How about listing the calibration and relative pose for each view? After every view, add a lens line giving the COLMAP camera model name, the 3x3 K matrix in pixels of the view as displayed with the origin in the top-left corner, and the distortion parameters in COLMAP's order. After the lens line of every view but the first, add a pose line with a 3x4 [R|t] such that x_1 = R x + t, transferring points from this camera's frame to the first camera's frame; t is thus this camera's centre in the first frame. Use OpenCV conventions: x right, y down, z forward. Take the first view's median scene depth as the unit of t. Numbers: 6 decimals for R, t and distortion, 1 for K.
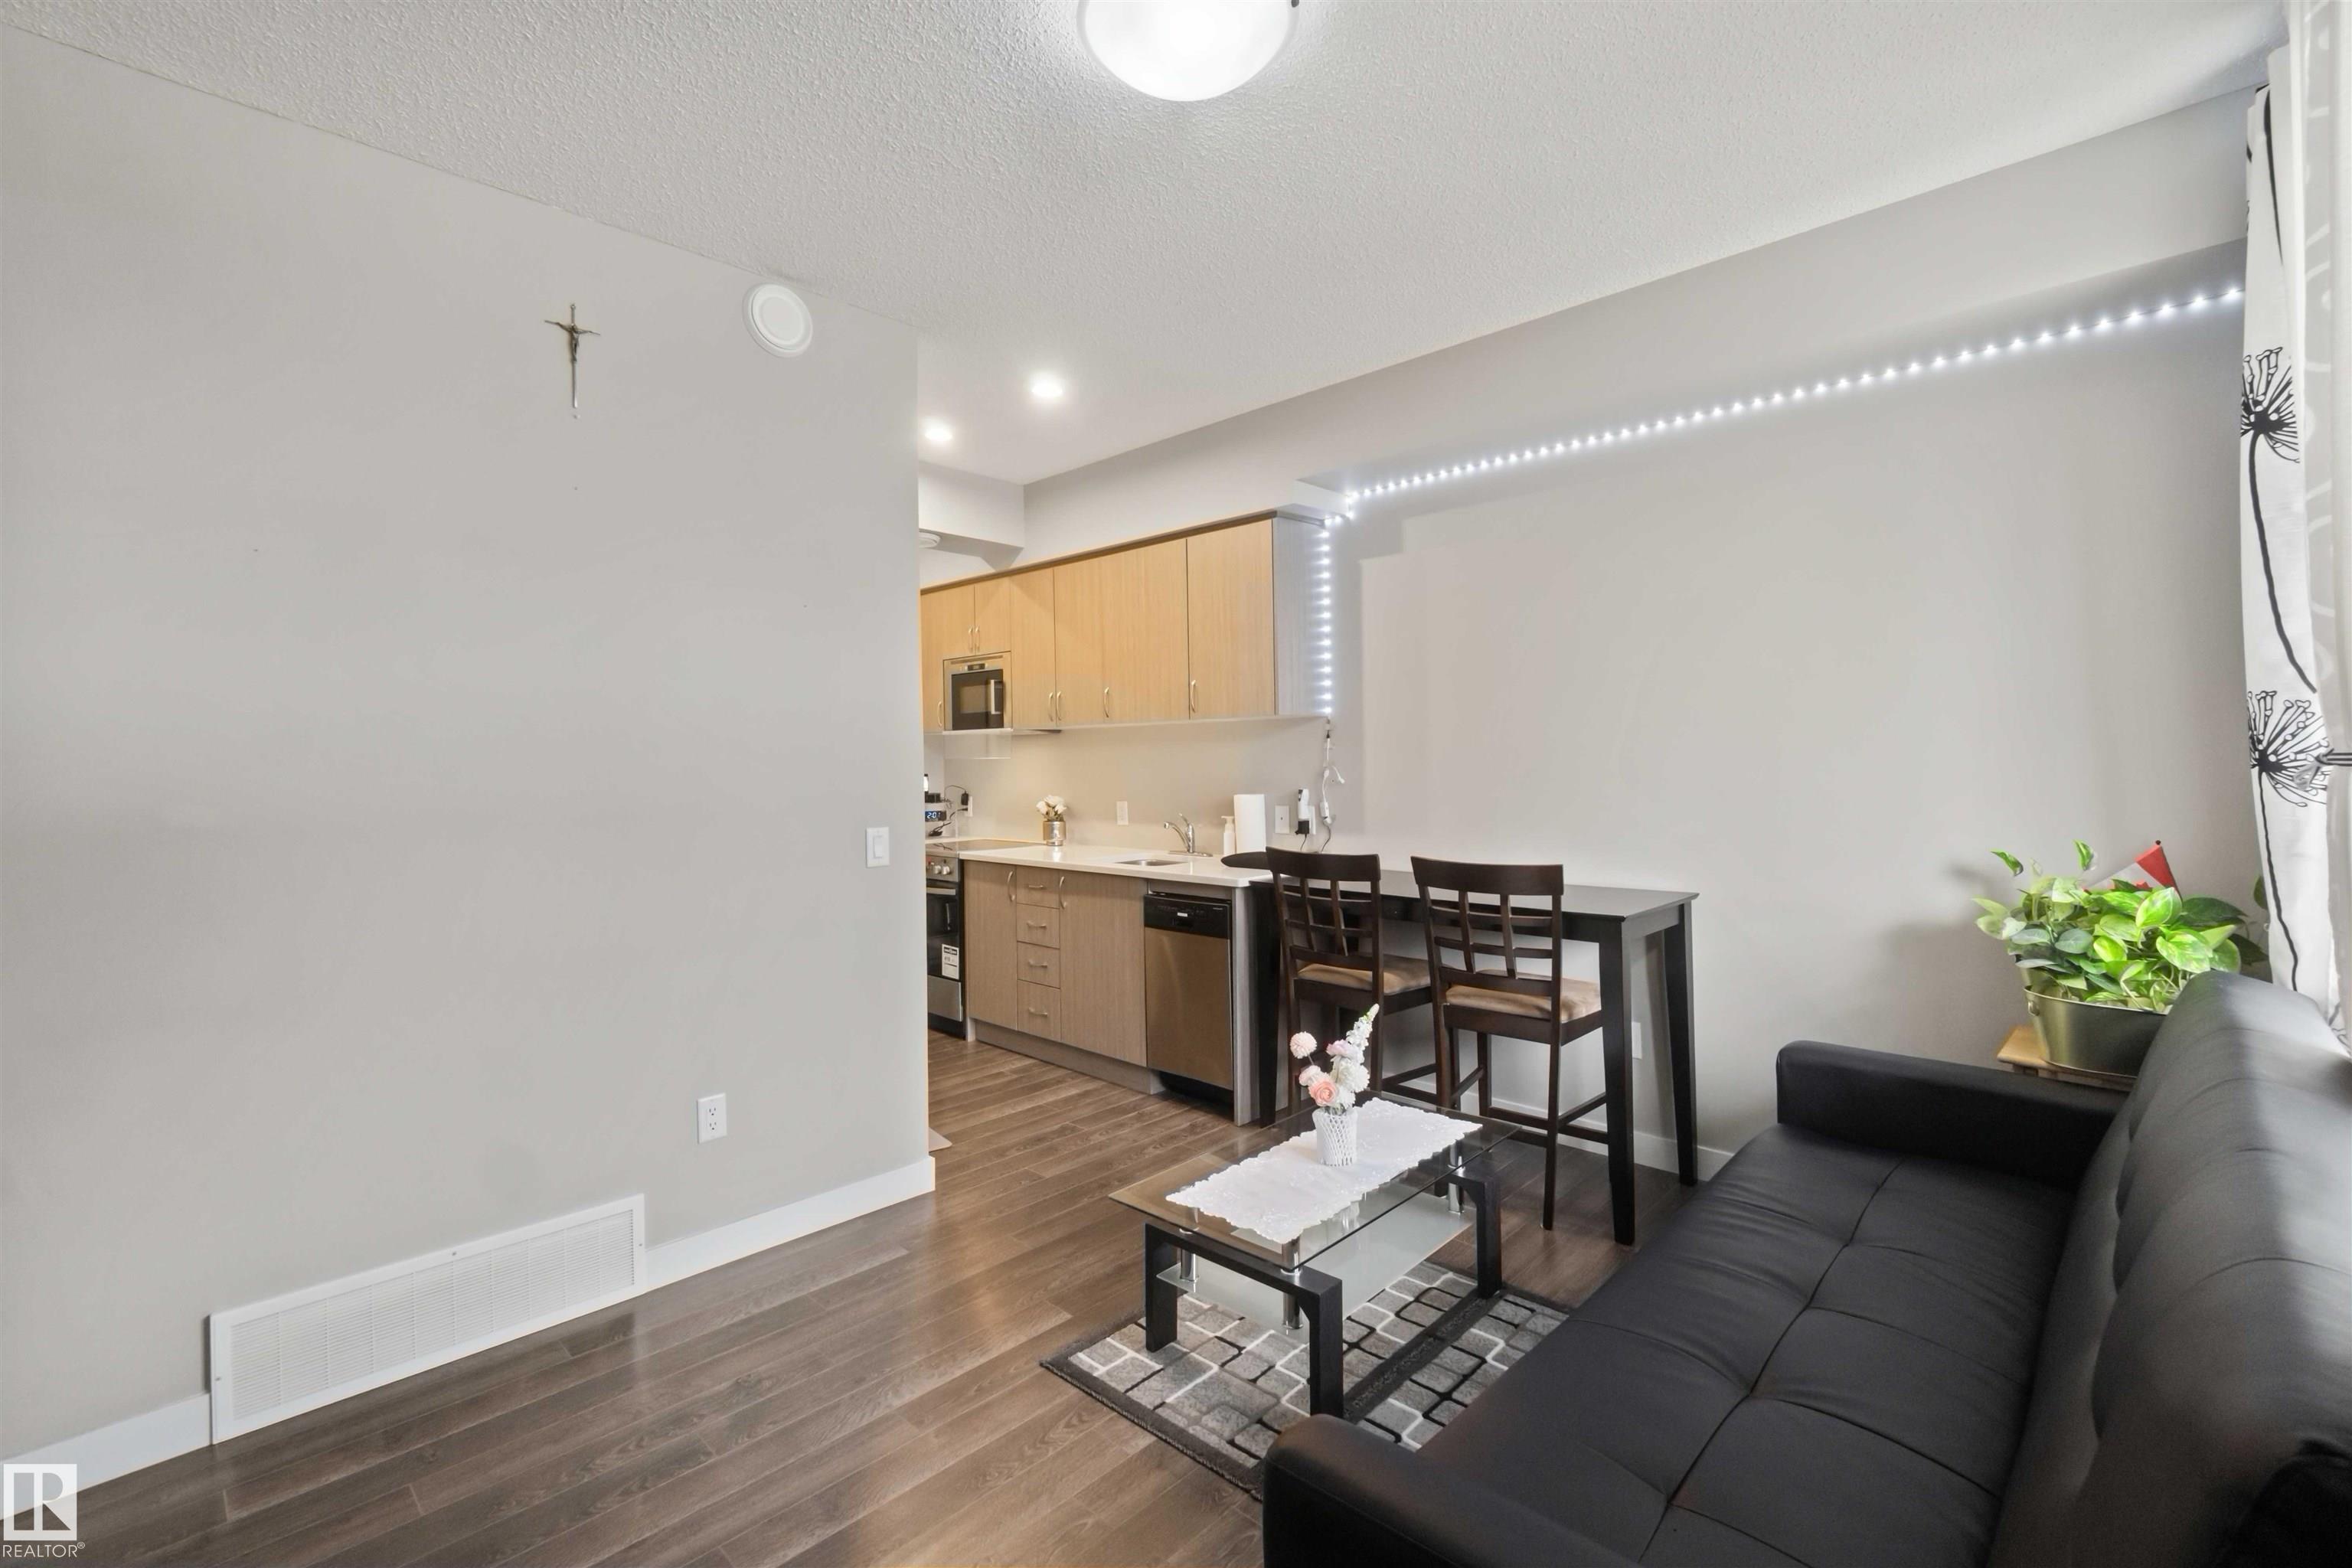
lens RADIAL K [[1017.5, 0, 1169.6], [0, 1017.5, 770.5], [0, 0, 1]] dist [-0.000989, -0.000530]
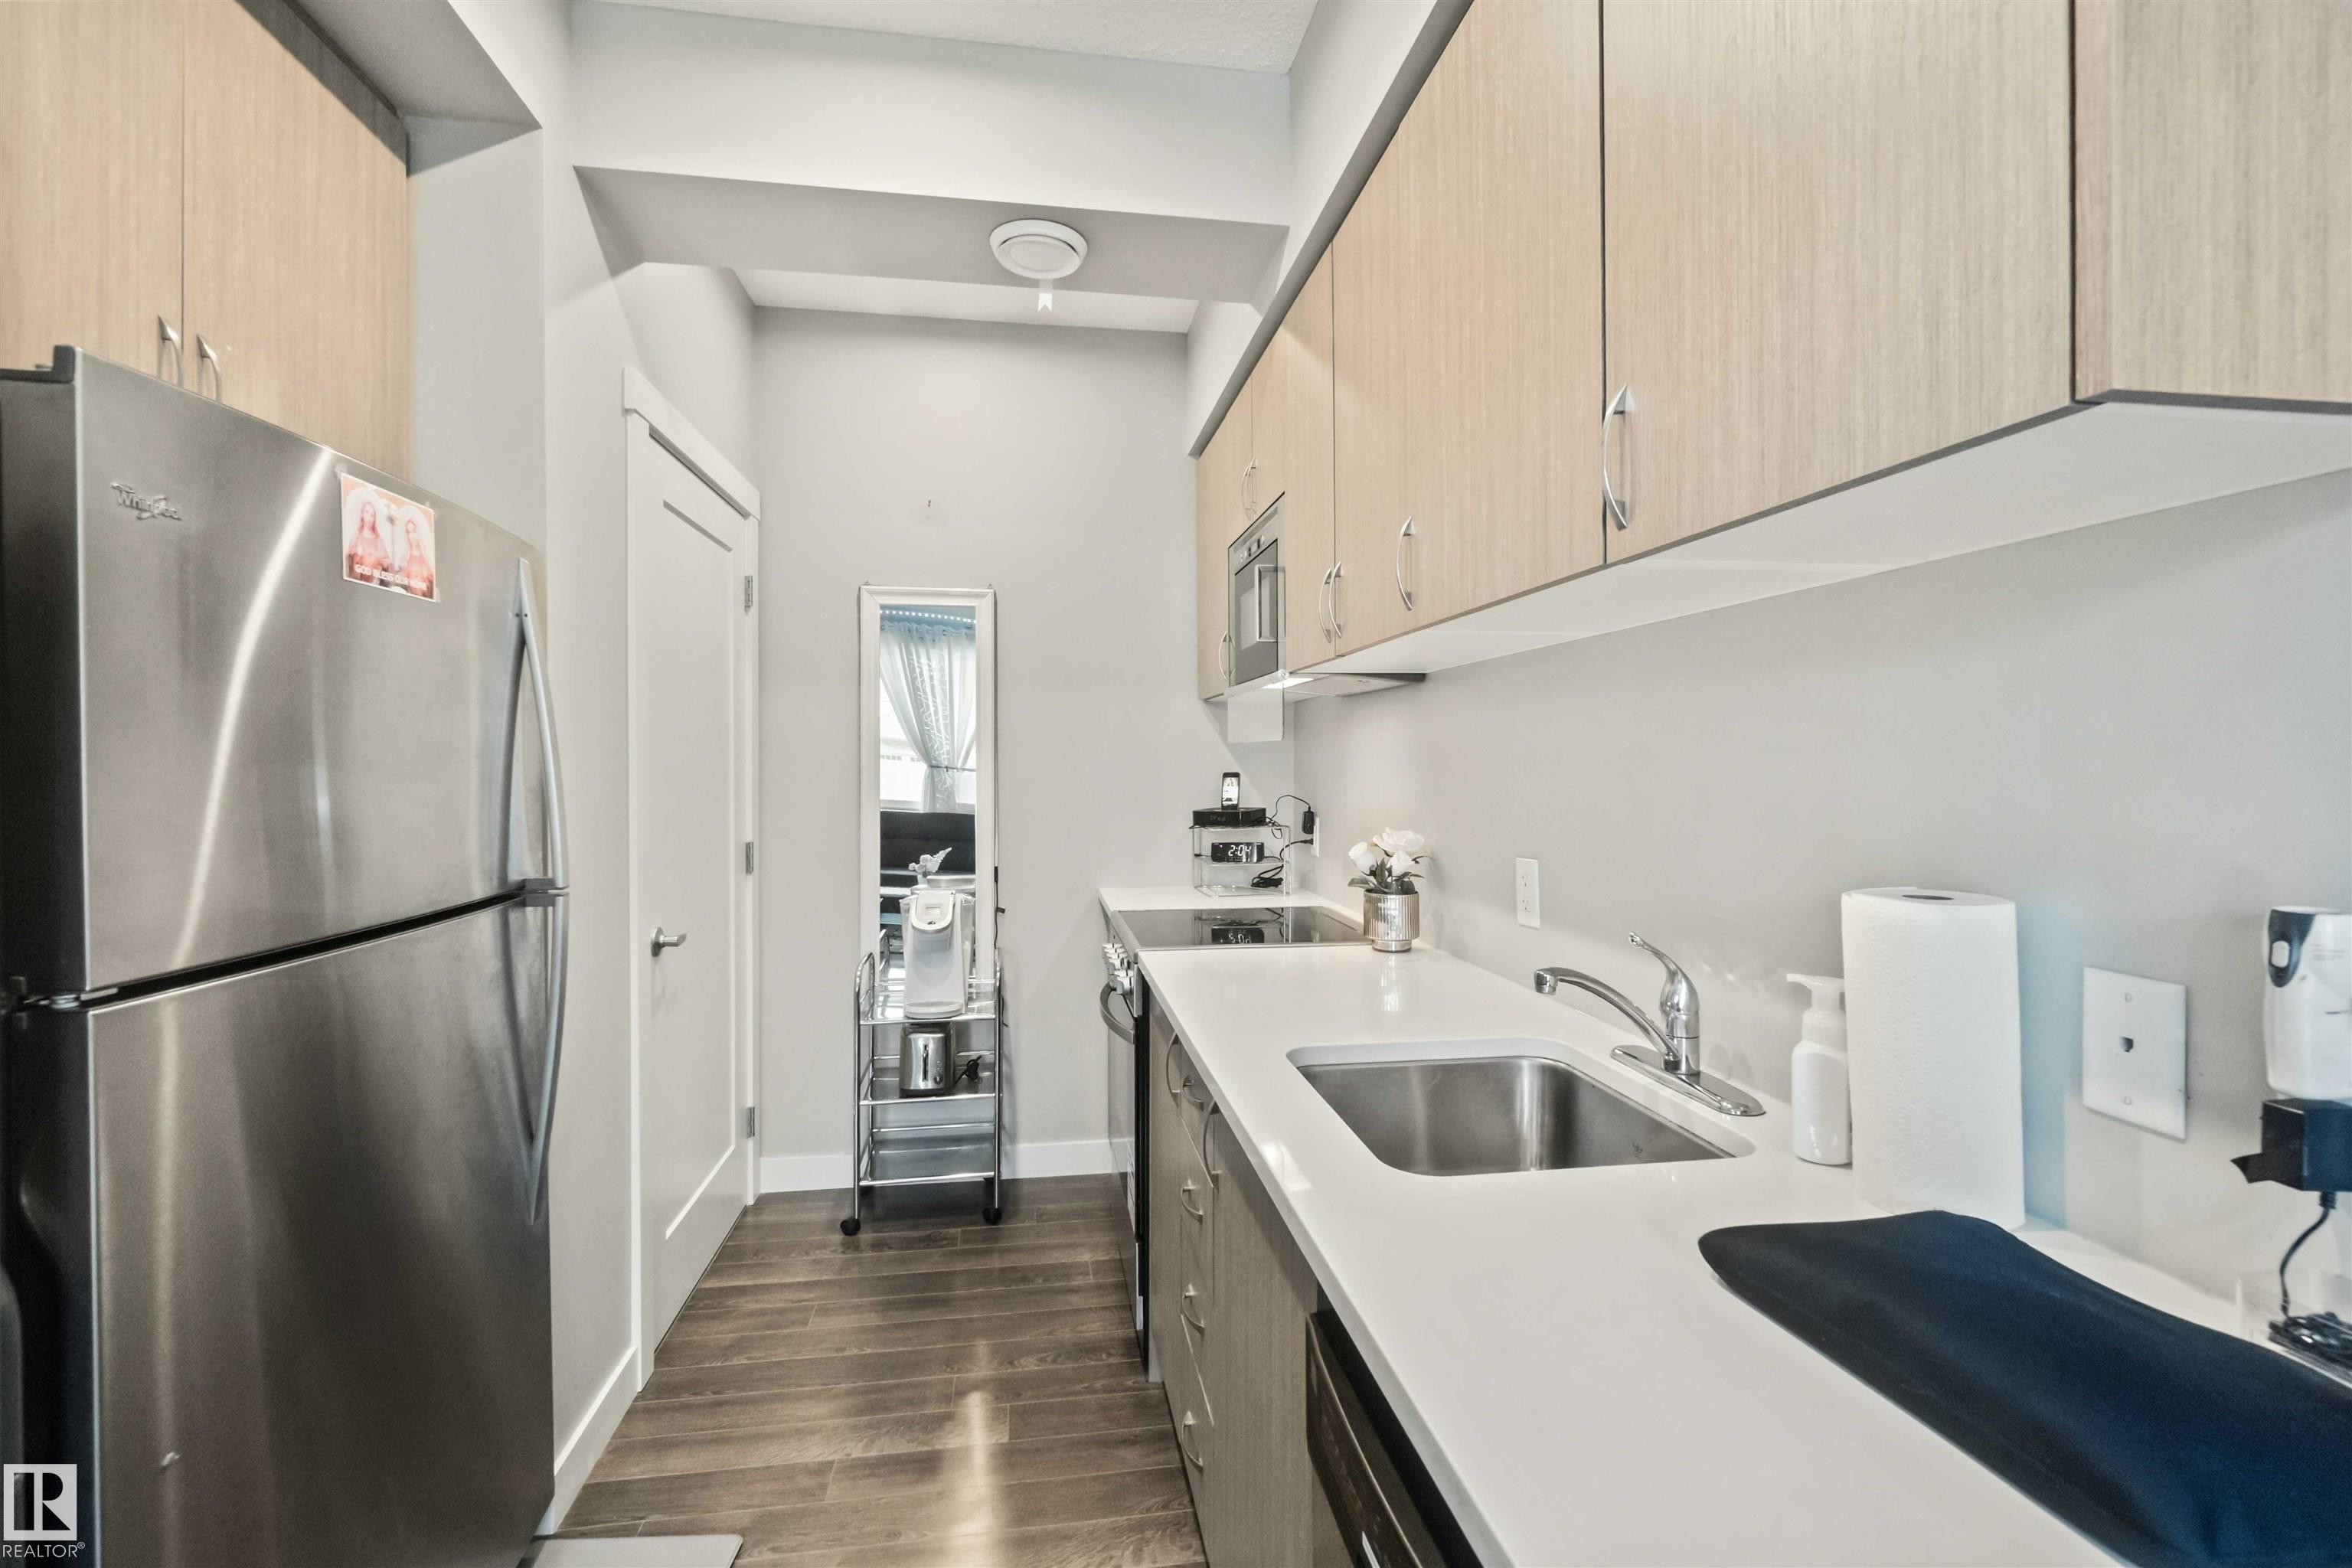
lens RADIAL K [[1017.5, 0, 1169.6], [0, 1017.5, 770.5], [0, 0, 1]] dist [-0.000989, -0.000530]
pose [[0.792467, 0.017157, -0.609673, 0.069821], [-0.014422, 0.999852, 0.009391, -0.002520], [0.609744, 0.001350, 0.792597, 0.623948]]
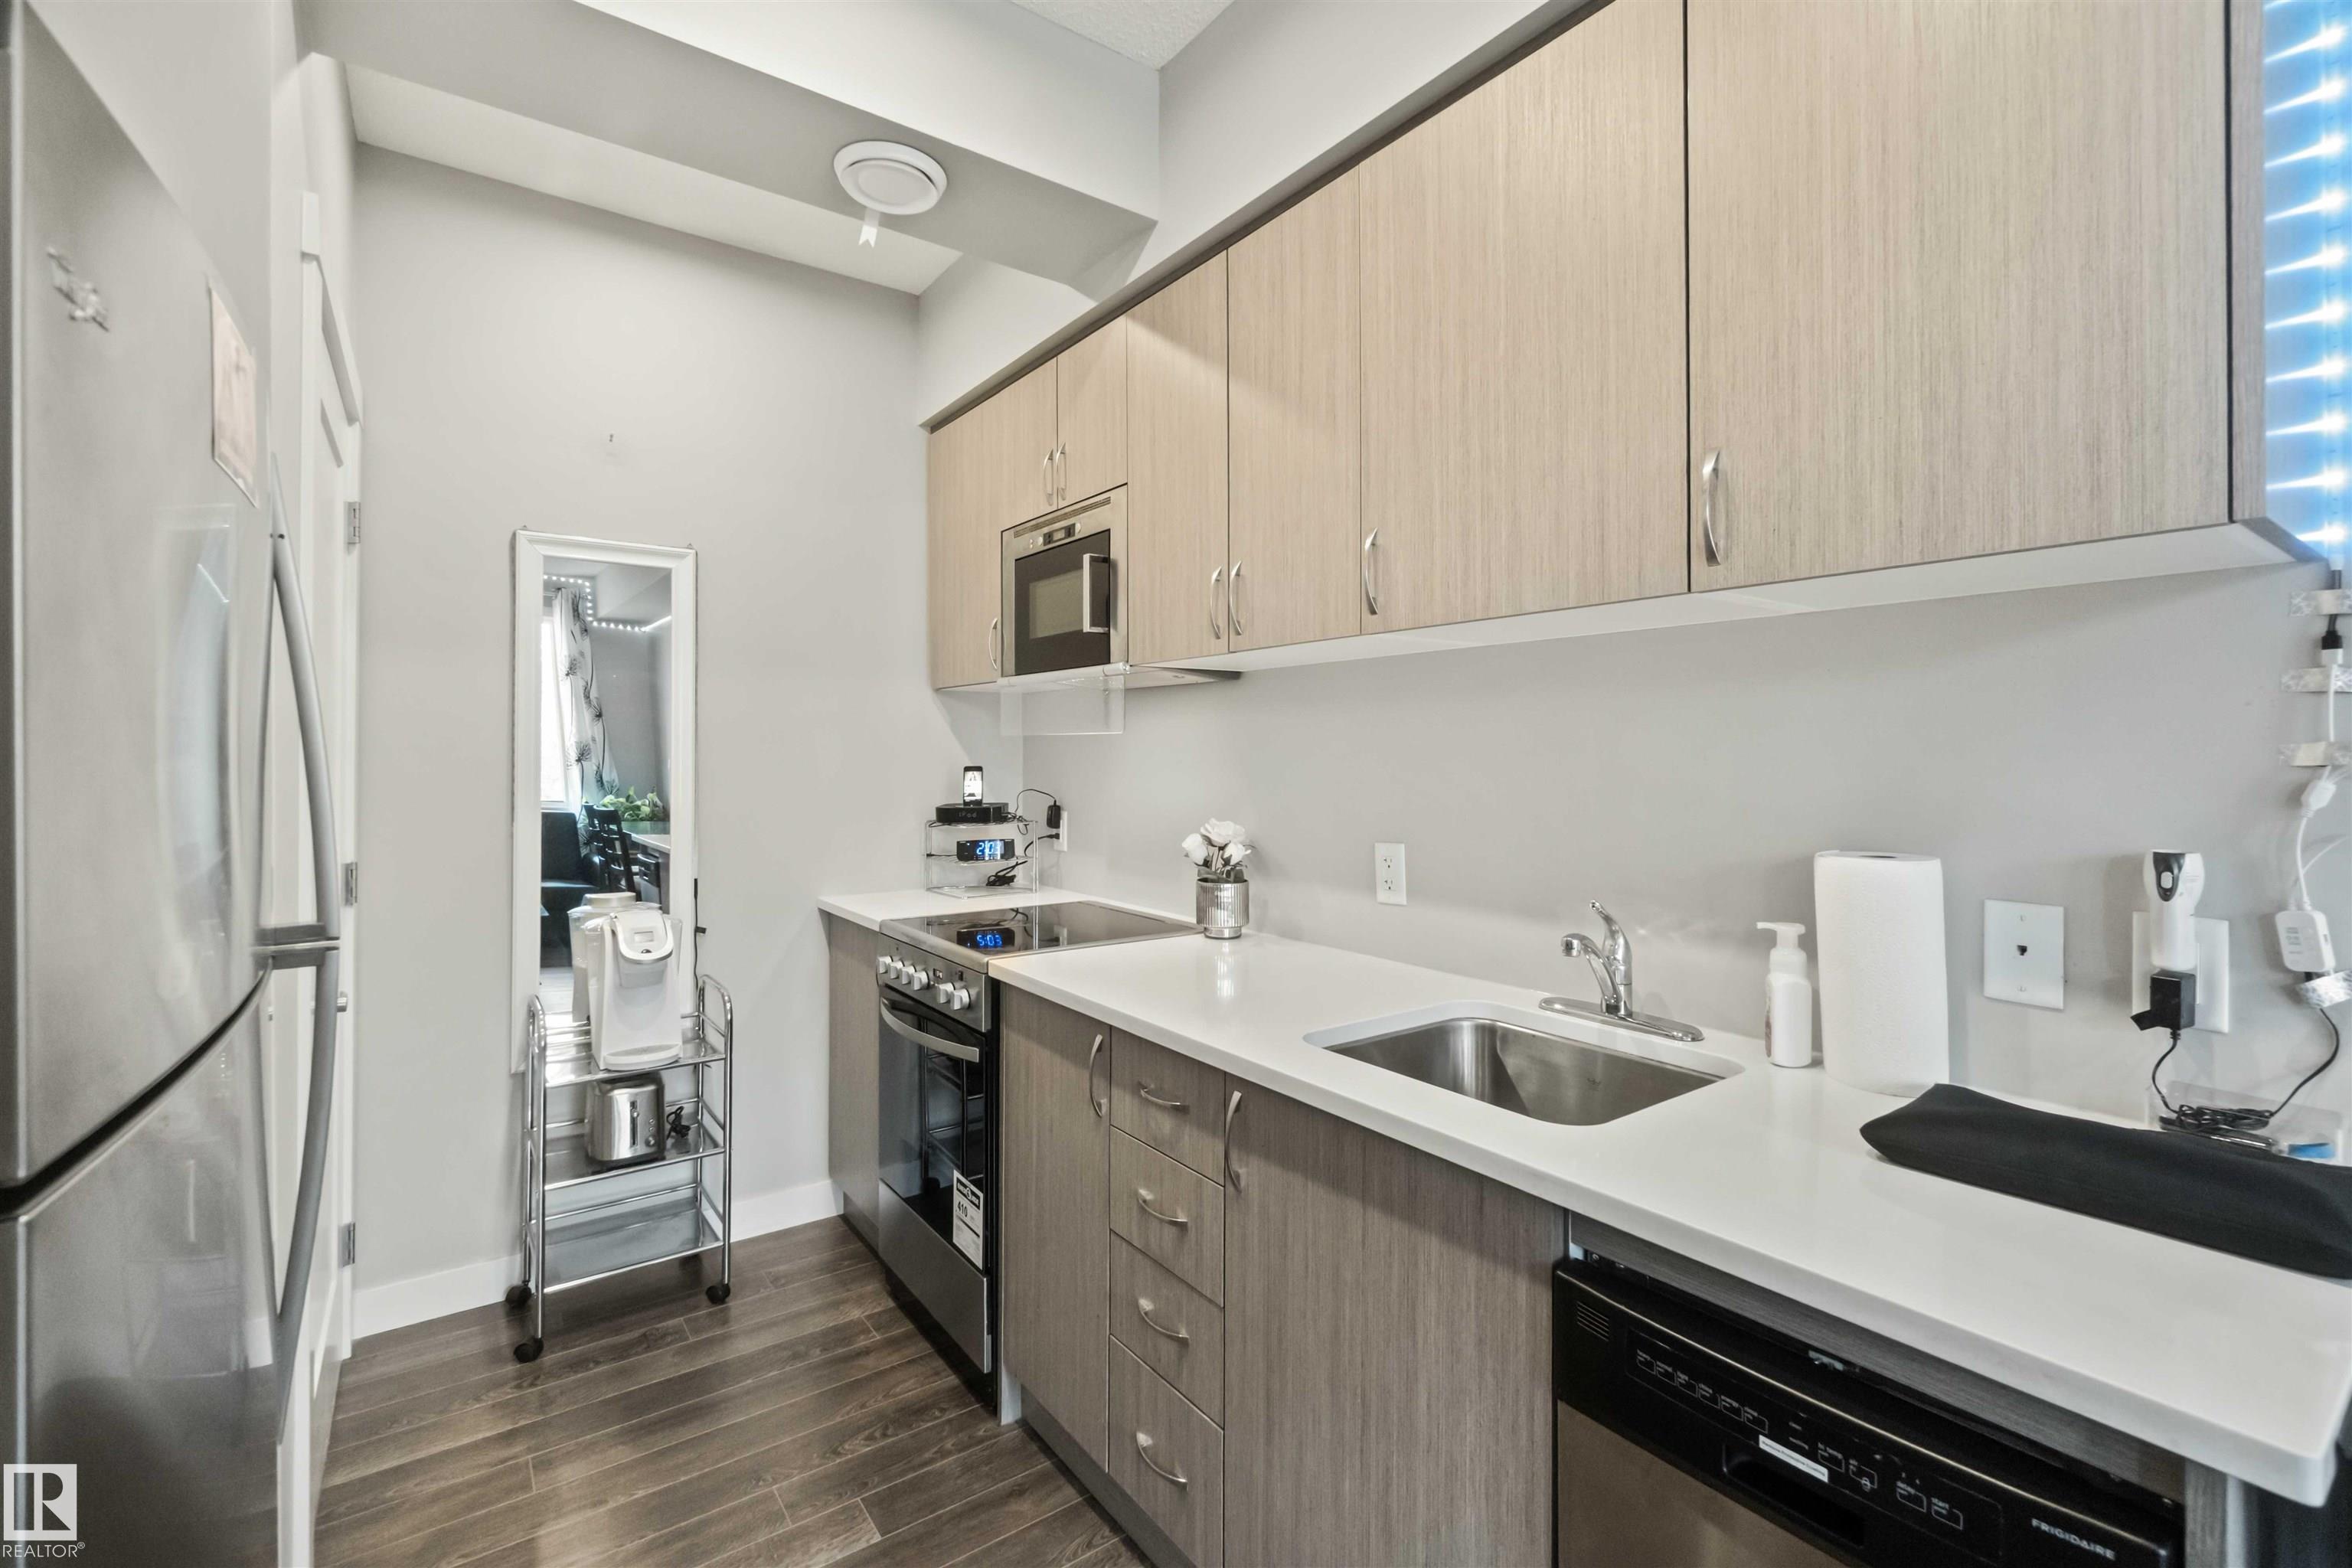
lens RADIAL K [[1024.2, 0, 1171.0], [0, 1024.2, 751.9], [0, 0, 1]] dist [-0.001343, -0.000120]
pose [[0.983932, 0.013161, -0.178056, -0.058941], [-0.015056, 0.999843, -0.009299, -0.000565], [0.177906, 0.011830, 0.983976, 0.575585]]
